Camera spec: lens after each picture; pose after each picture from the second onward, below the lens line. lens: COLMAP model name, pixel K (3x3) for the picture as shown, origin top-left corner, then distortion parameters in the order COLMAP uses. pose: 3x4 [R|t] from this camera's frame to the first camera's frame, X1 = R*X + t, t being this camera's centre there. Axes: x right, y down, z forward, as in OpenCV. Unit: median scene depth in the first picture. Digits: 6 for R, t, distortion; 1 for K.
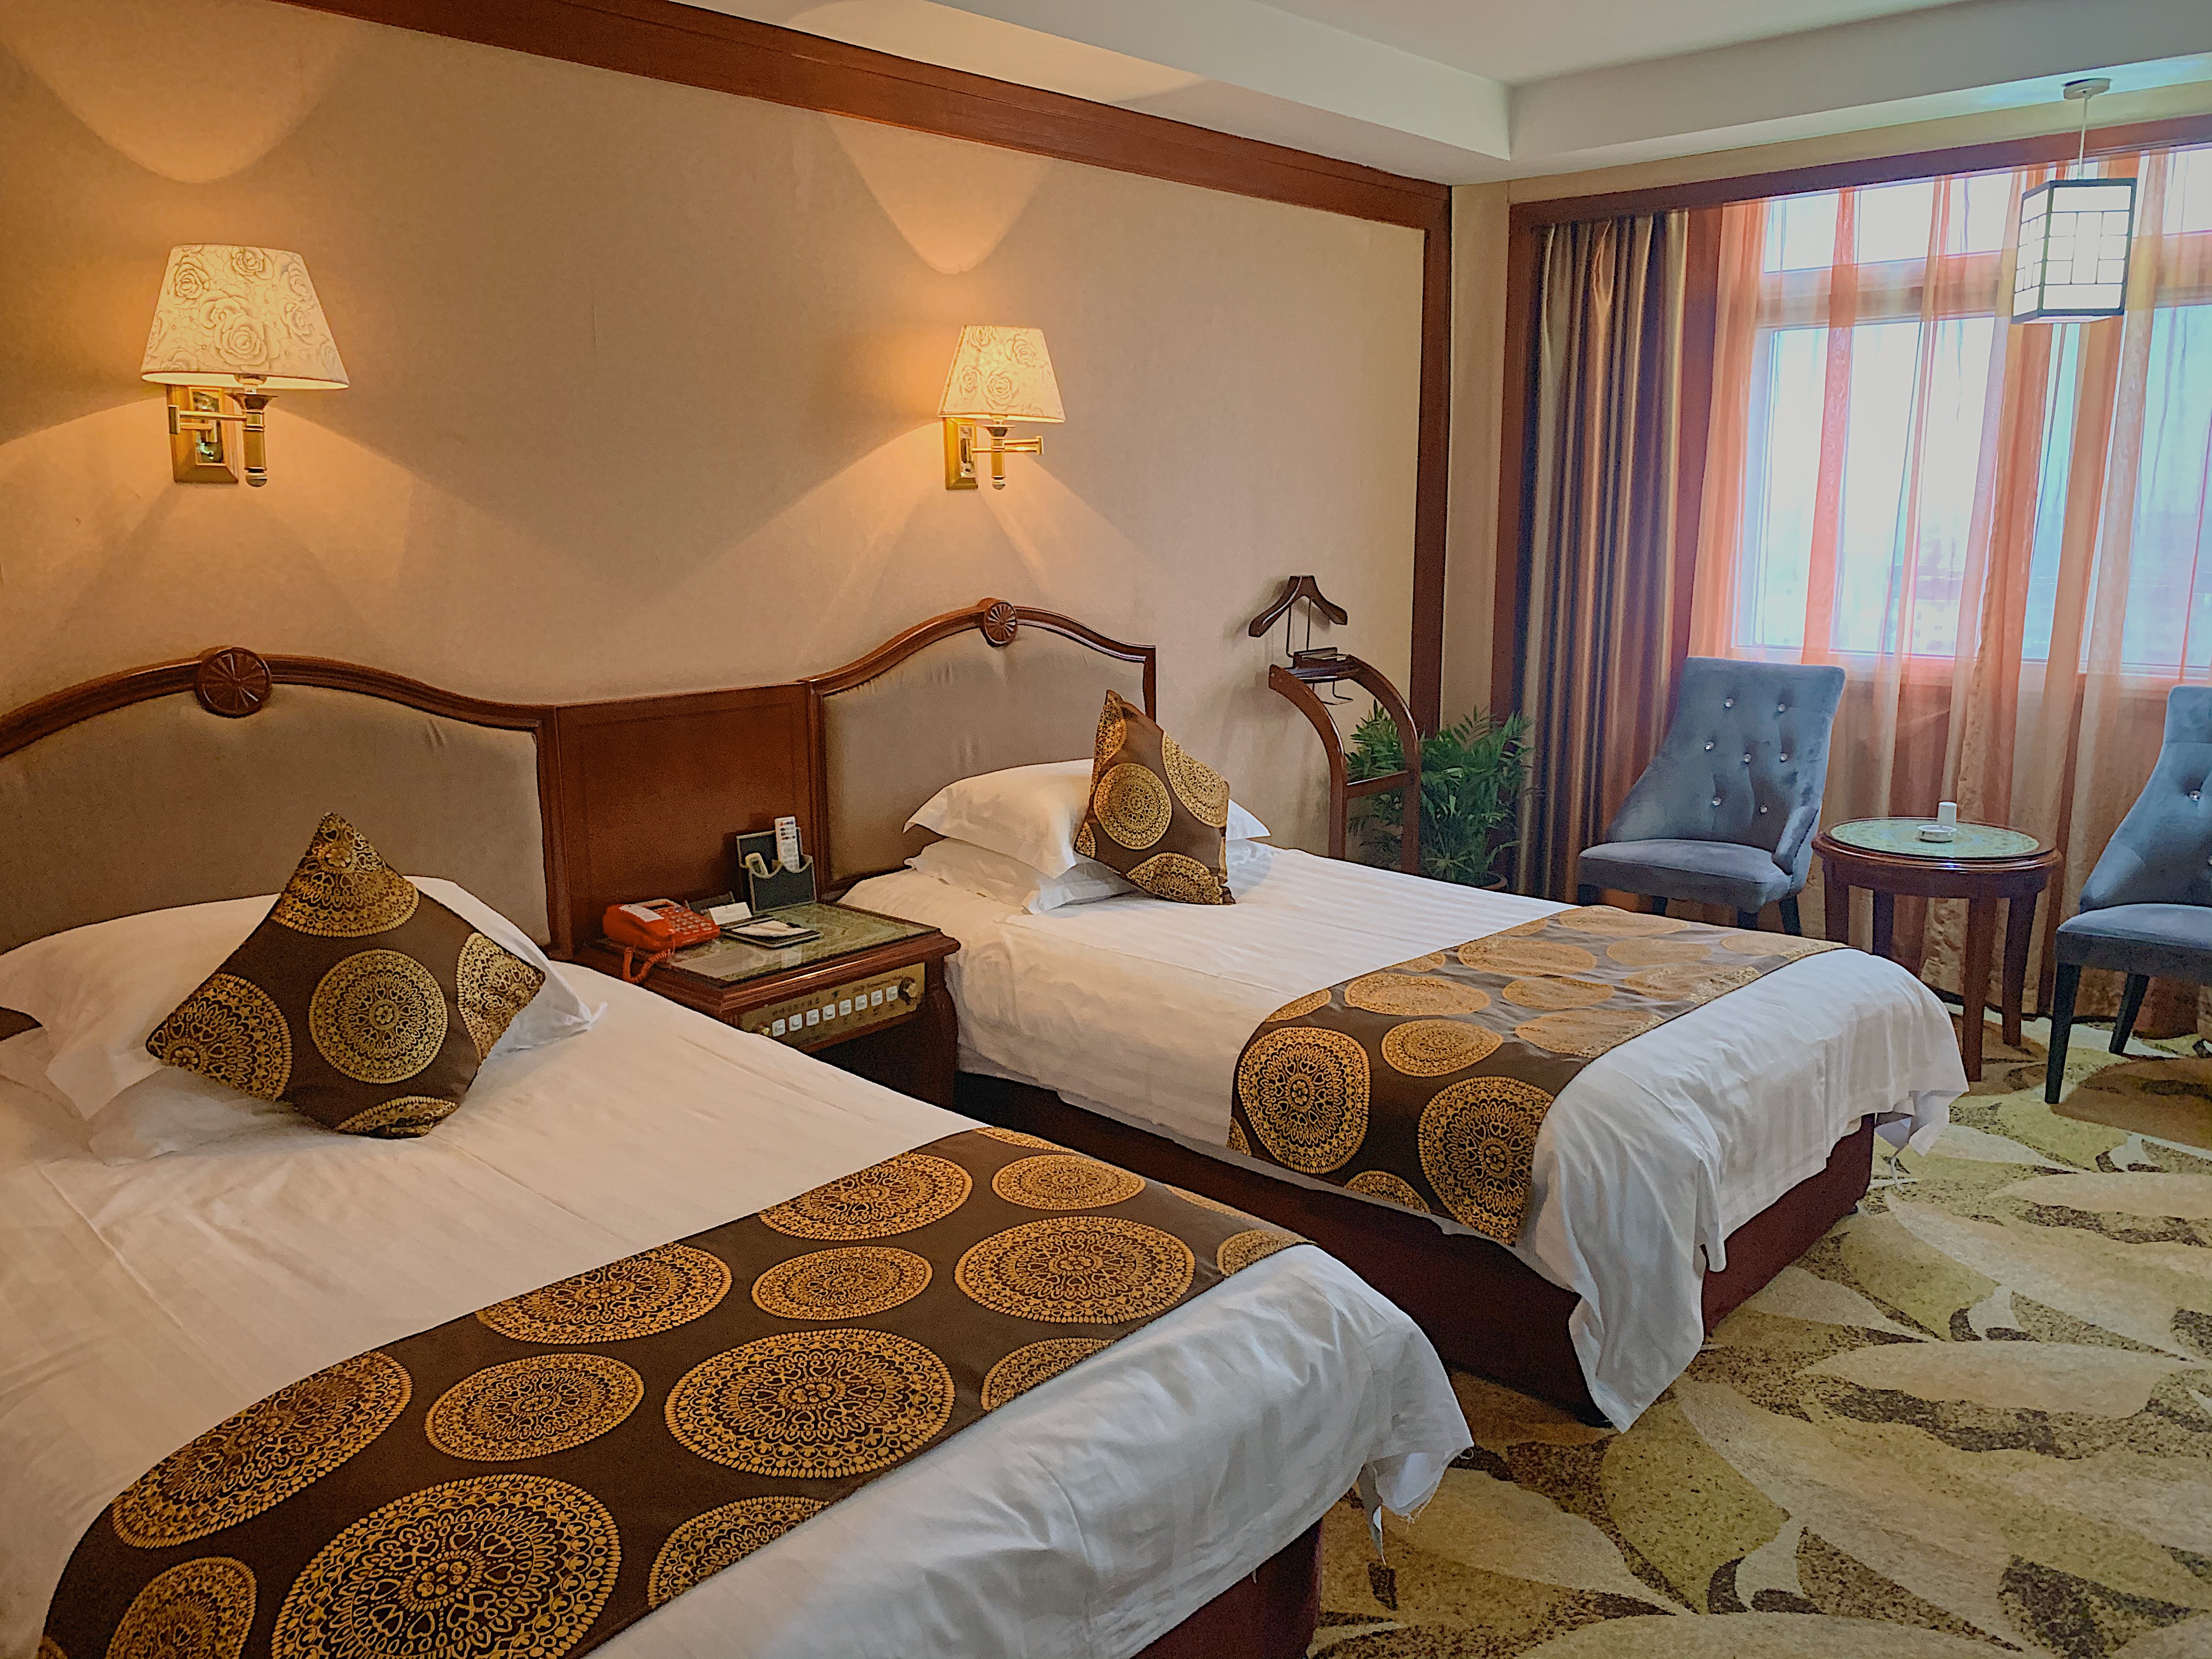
lens RADIAL K [[1681.5, 0, 1108.6], [0, 1681.5, 817.4], [0, 0, 1]] dist [0.046457, -0.047980]
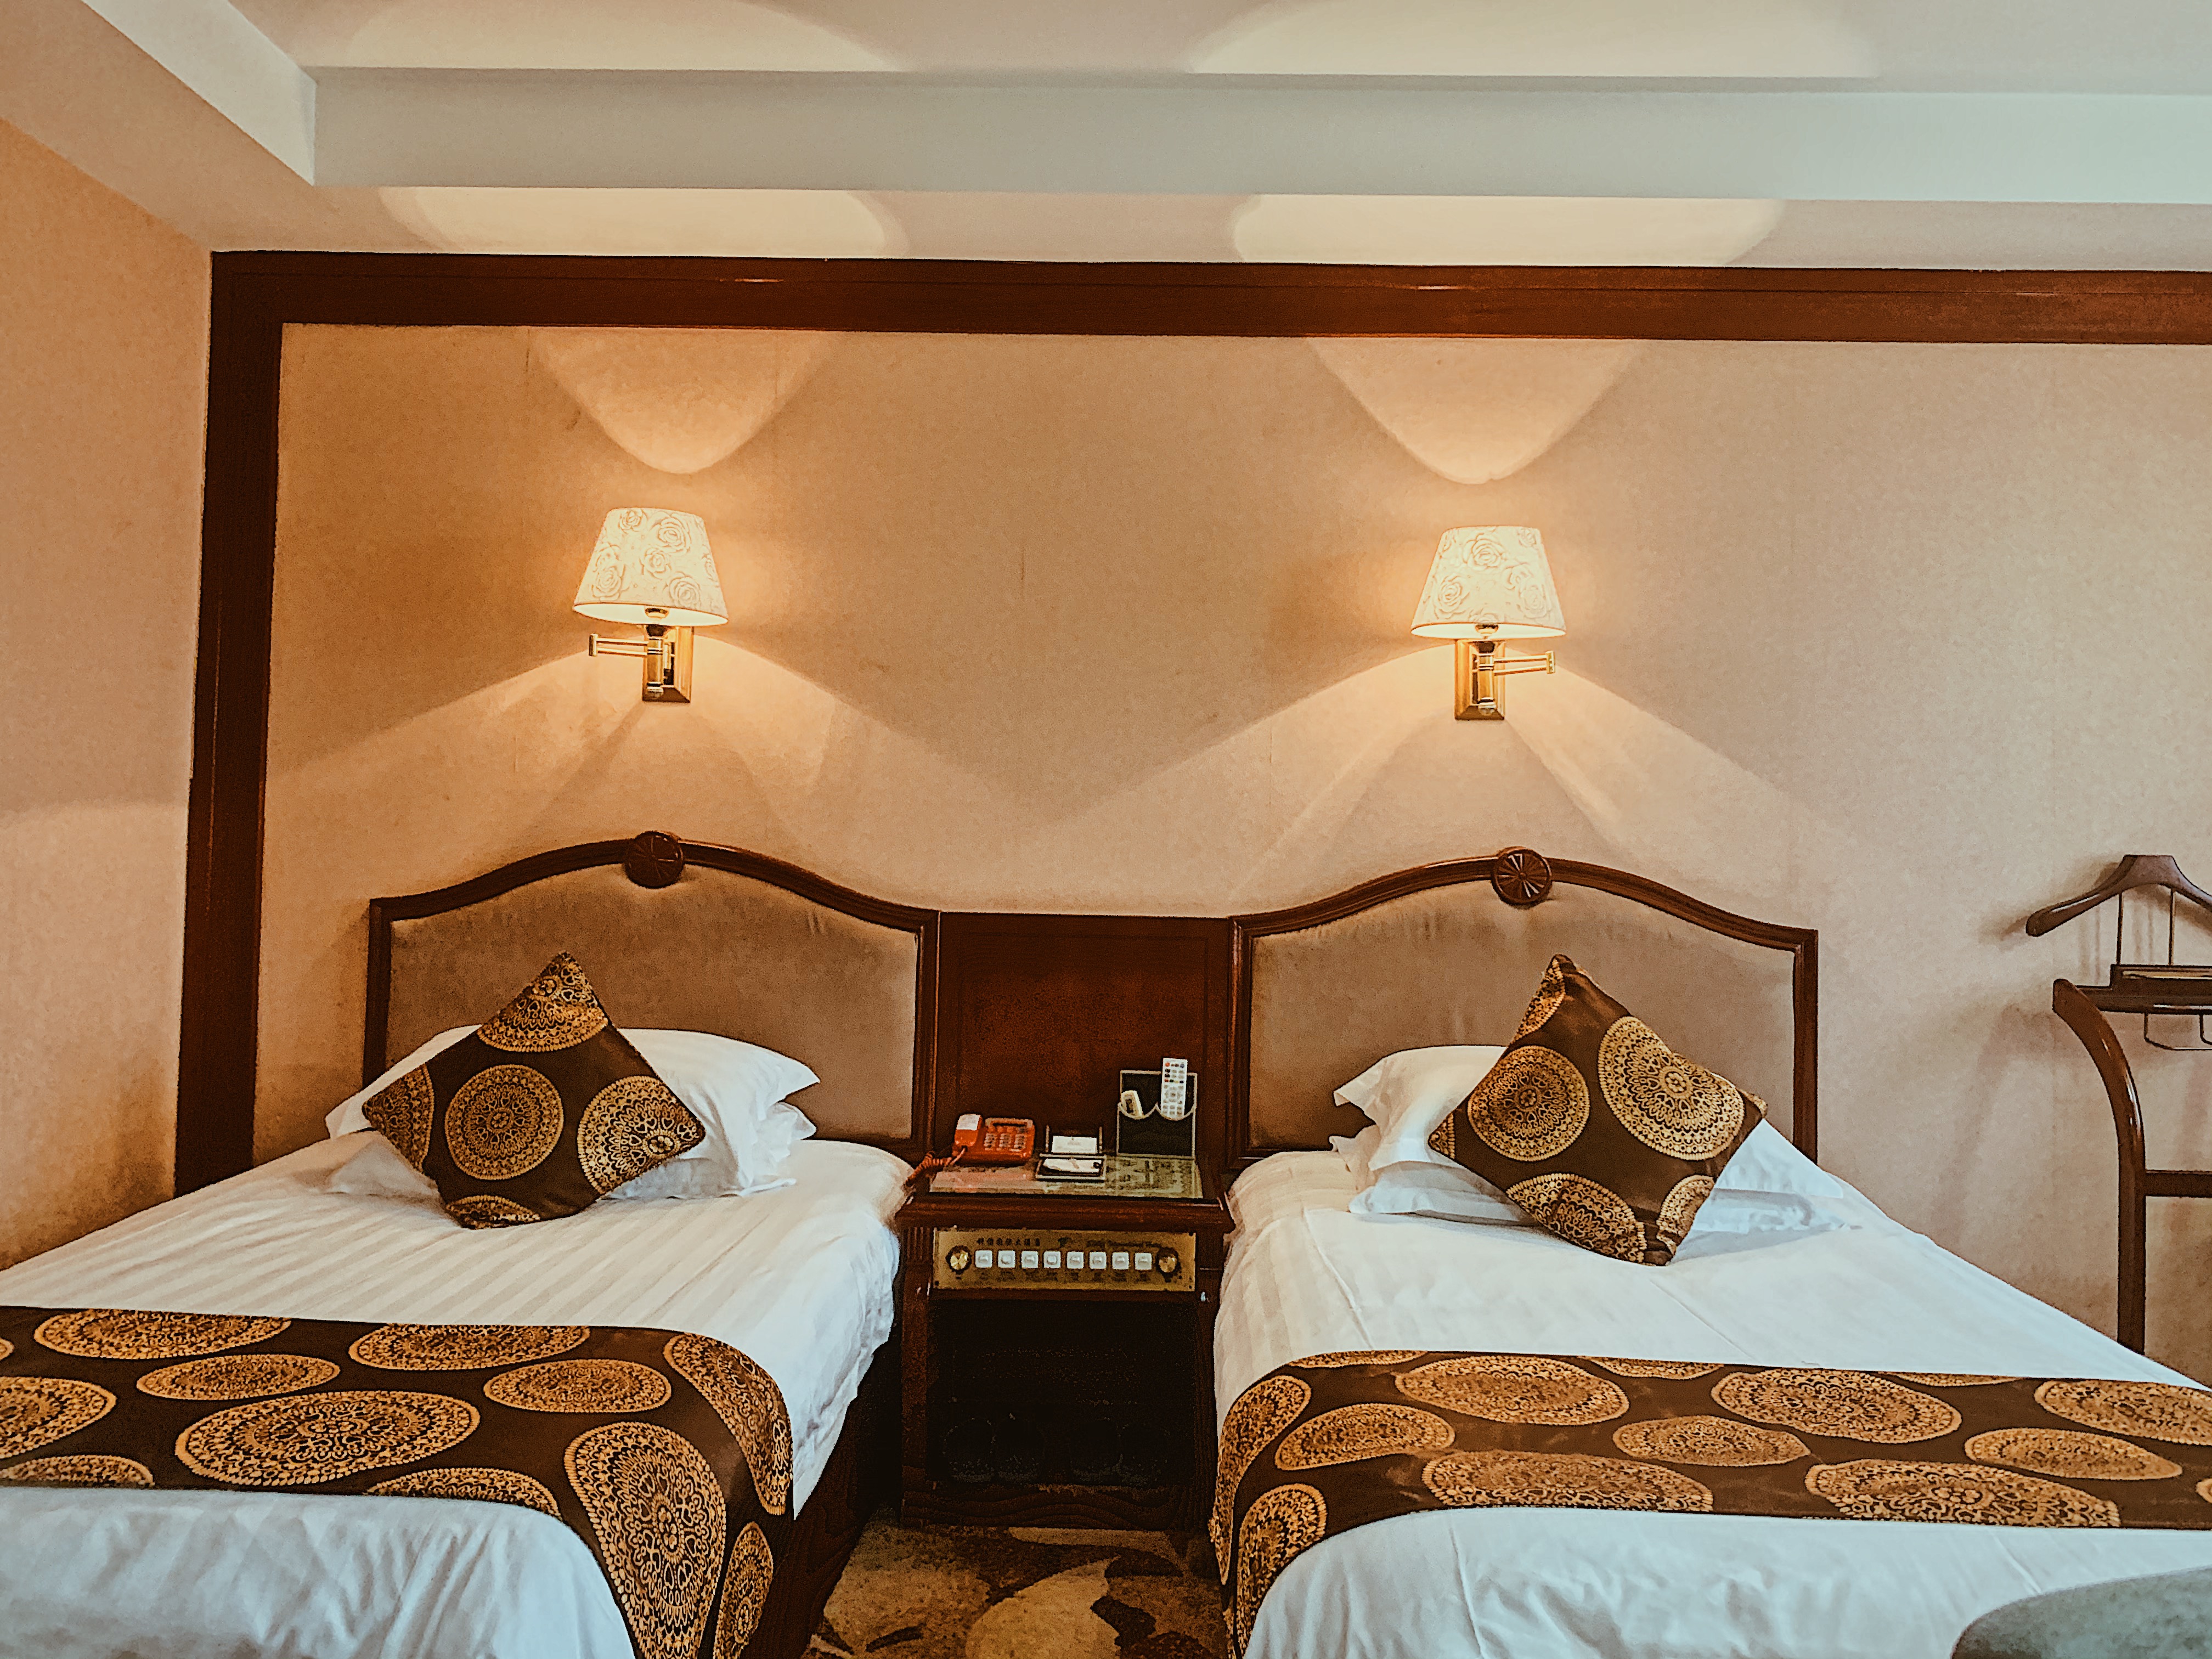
lens RADIAL K [[1681.5, 0, 1108.6], [0, 1681.5, 817.4], [0, 0, 1]] dist [0.046457, -0.047980]
pose [[0.654881, 0.001856, -0.755730, 0.479427], [-0.165754, 0.976001, -0.141237, 0.006562], [0.737331, 0.217759, 0.639472, 0.354824]]
